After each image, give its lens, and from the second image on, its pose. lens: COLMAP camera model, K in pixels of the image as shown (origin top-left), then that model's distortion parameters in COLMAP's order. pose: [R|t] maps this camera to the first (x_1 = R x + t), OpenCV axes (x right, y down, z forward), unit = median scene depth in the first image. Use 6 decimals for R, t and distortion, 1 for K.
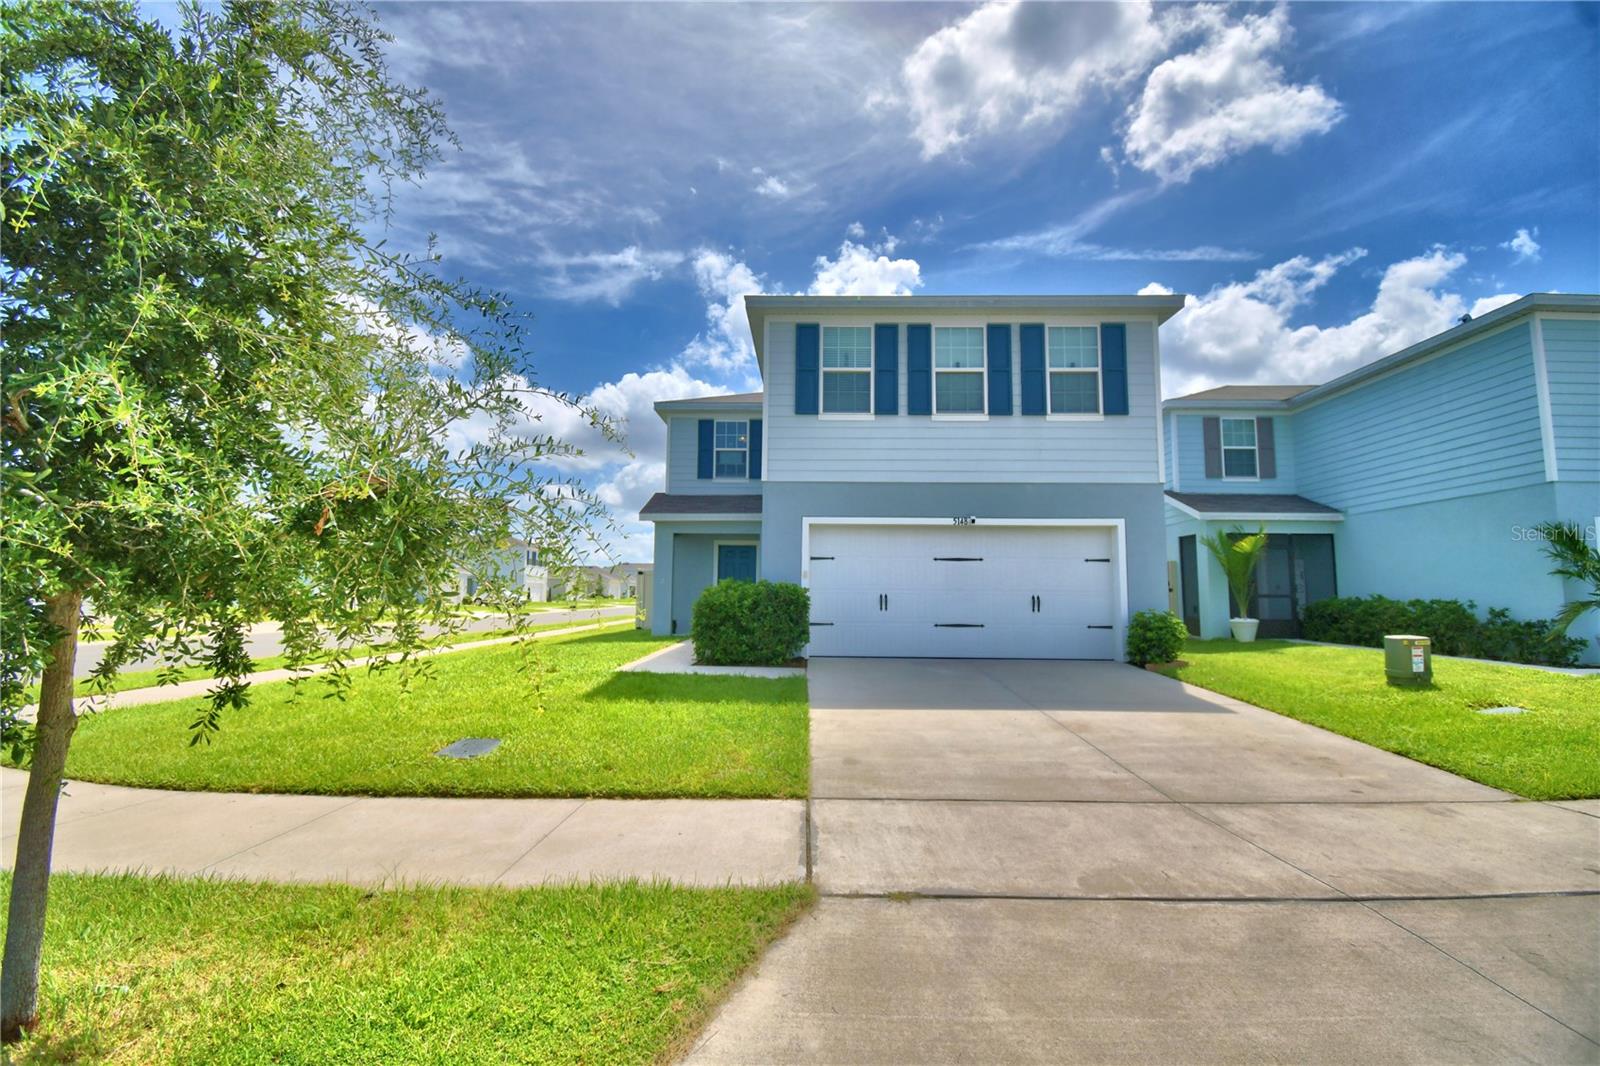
lens RADIAL K [[702.2, 0, 797.9], [0, 702.2, 528.9], [0, 0, 1]] dist [0.020620, -0.025970]
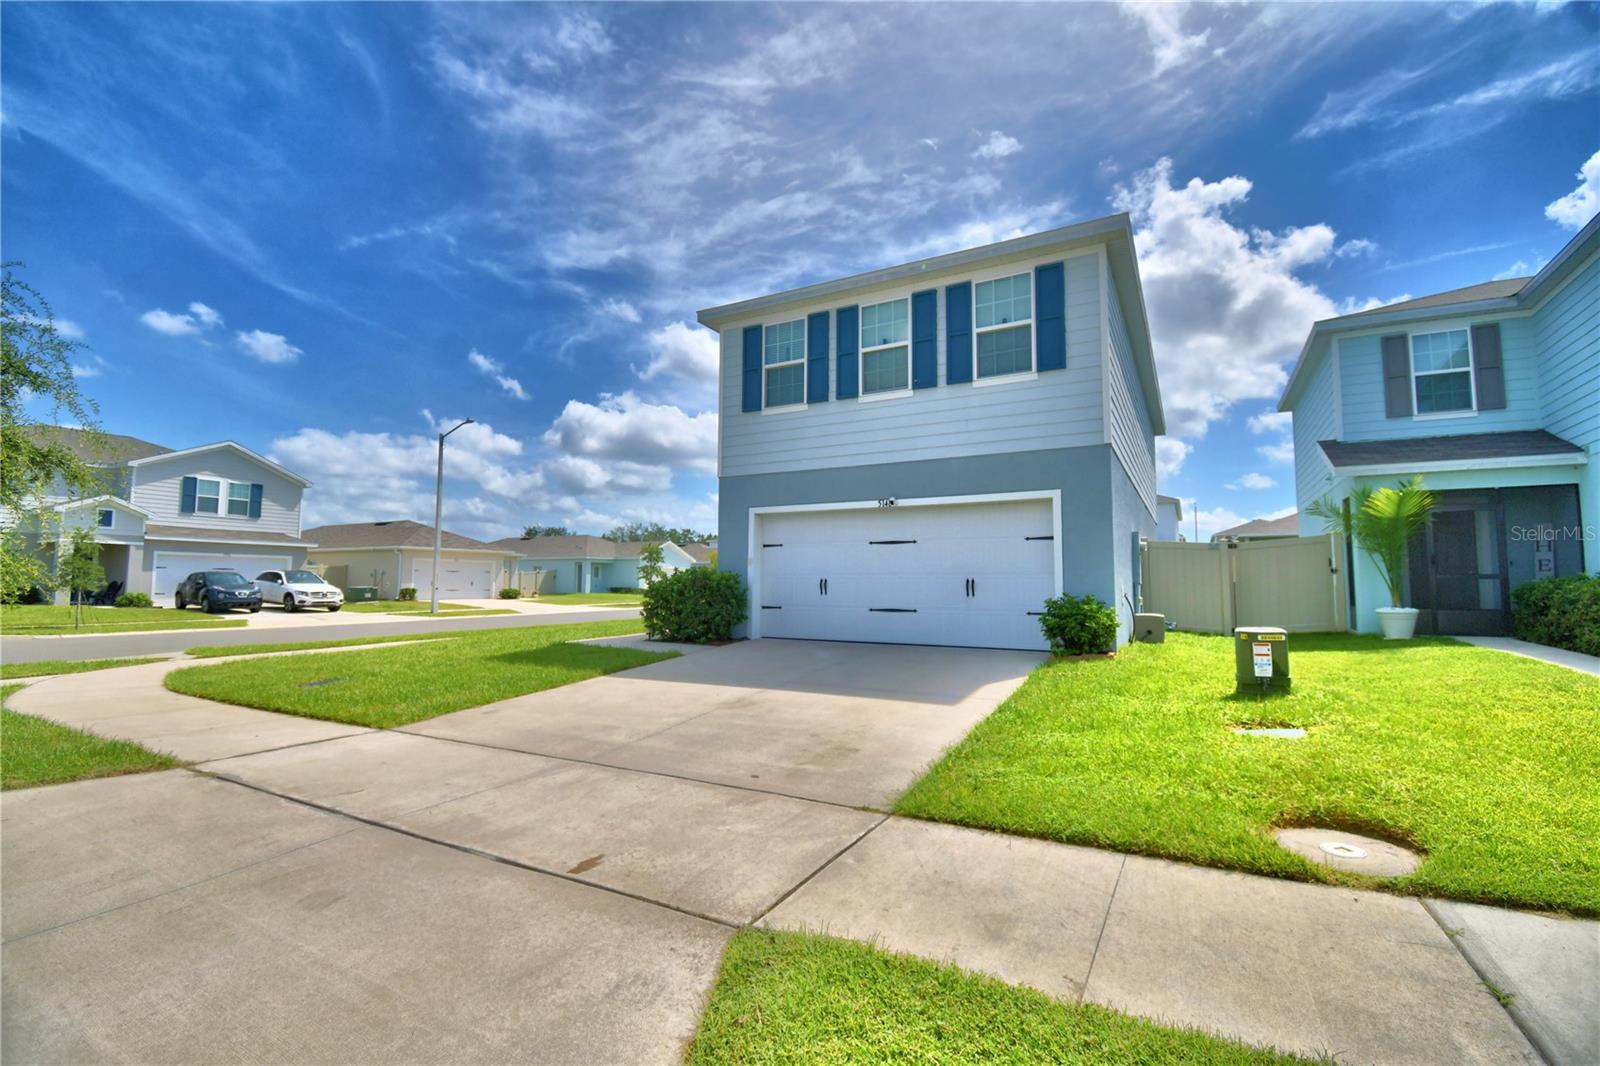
lens RADIAL K [[706.3, 0, 783.7], [0, 706.3, 529.7], [0, 0, 1]] dist [0.016701, -0.026319]
pose [[0.879883, -0.040153, -0.473491, 0.561881], [0.050267, 0.998698, 0.008719, 0.009790], [0.472524, -0.031473, 0.880756, 0.070286]]
